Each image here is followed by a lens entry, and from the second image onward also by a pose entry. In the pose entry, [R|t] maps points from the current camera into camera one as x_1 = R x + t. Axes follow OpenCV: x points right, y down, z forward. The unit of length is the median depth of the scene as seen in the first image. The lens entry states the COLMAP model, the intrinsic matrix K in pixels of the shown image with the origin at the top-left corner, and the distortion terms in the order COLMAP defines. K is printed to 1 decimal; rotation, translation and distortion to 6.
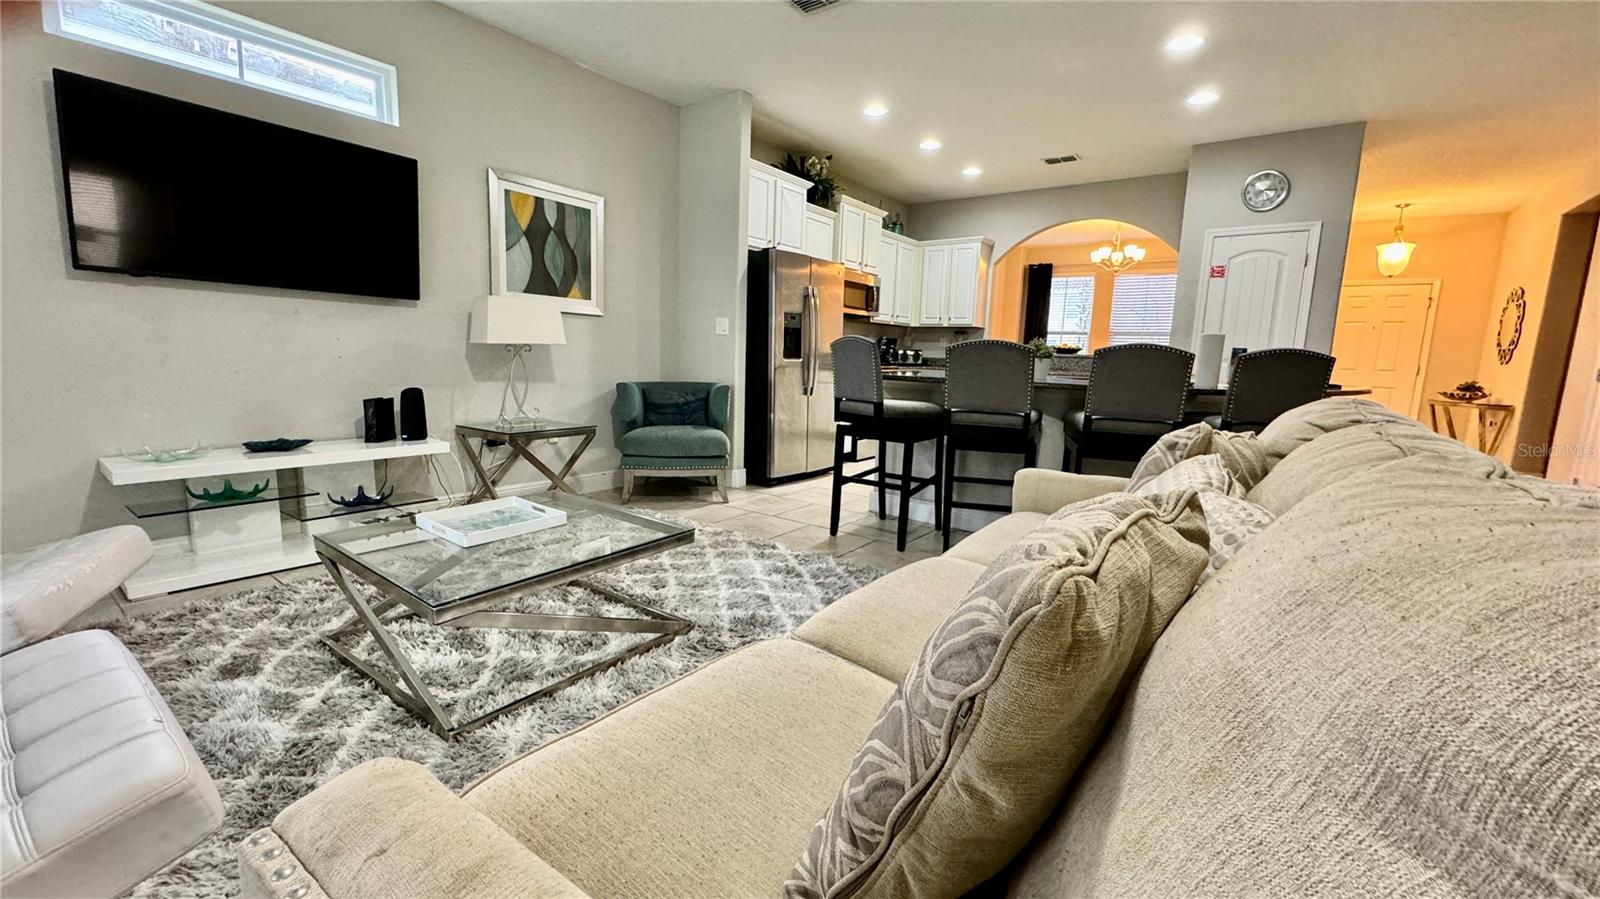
lens RADIAL K [[639.7, 0, 800.8], [0, 639.7, 445.0], [0, 0, 1]] dist [-0.002621, -0.000156]
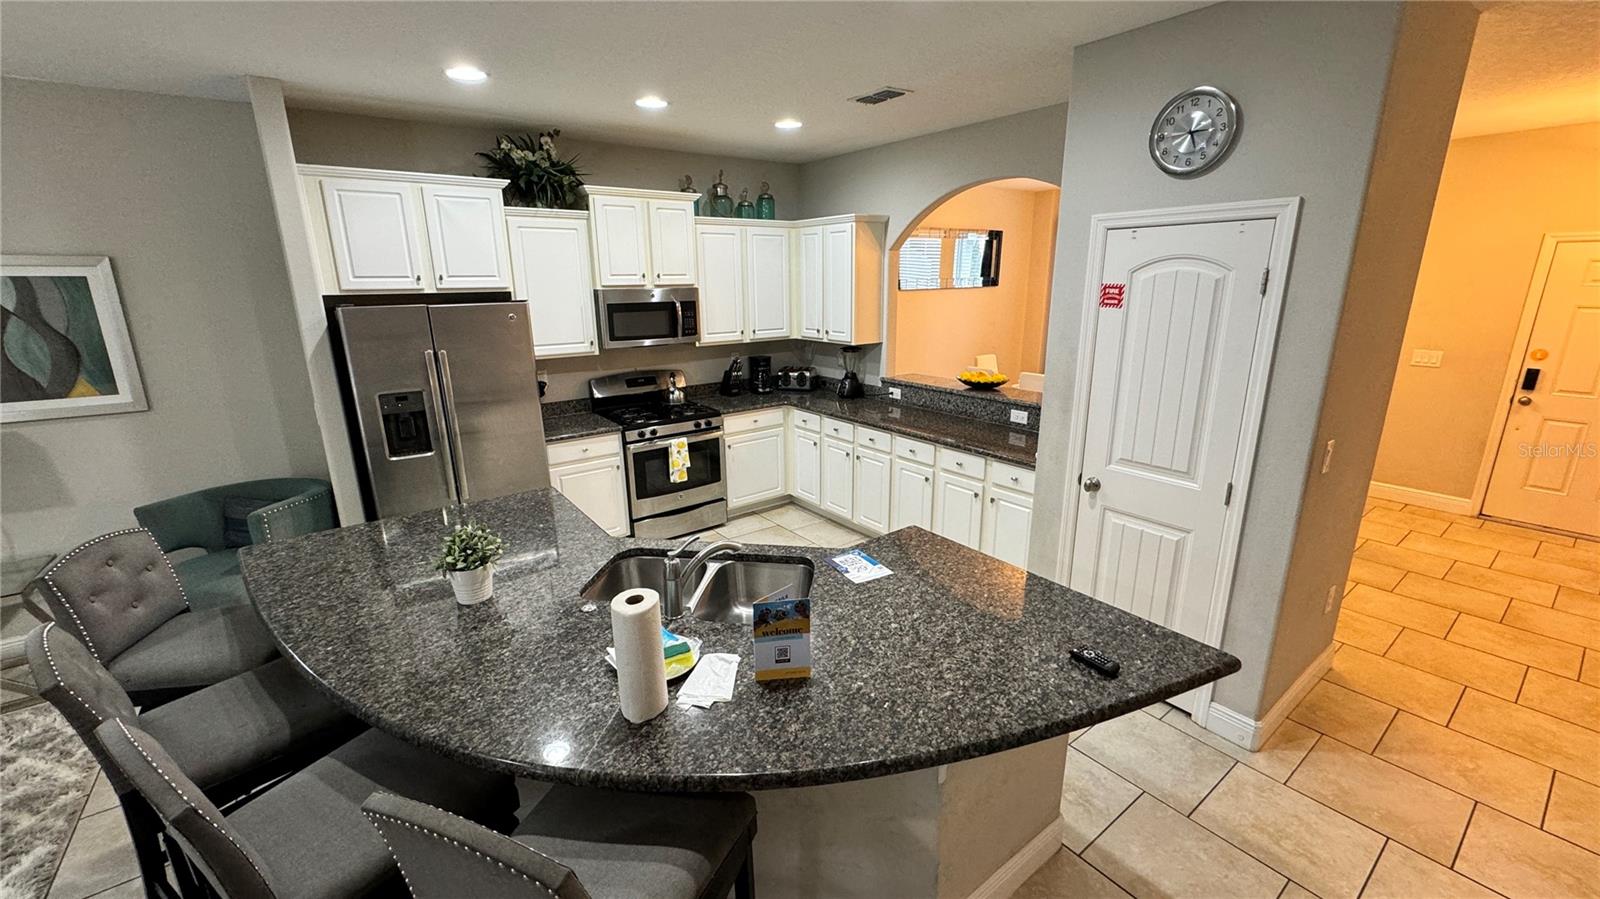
lens RADIAL K [[639.7, 0, 800.8], [0, 639.7, 445.0], [0, 0, 1]] dist [-0.002621, -0.000156]
pose [[0.958350, 0.030939, -0.283917, 0.513756], [0.000881, 0.993790, 0.111269, -0.190398], [0.285596, -0.106885, 0.952371, 0.379378]]
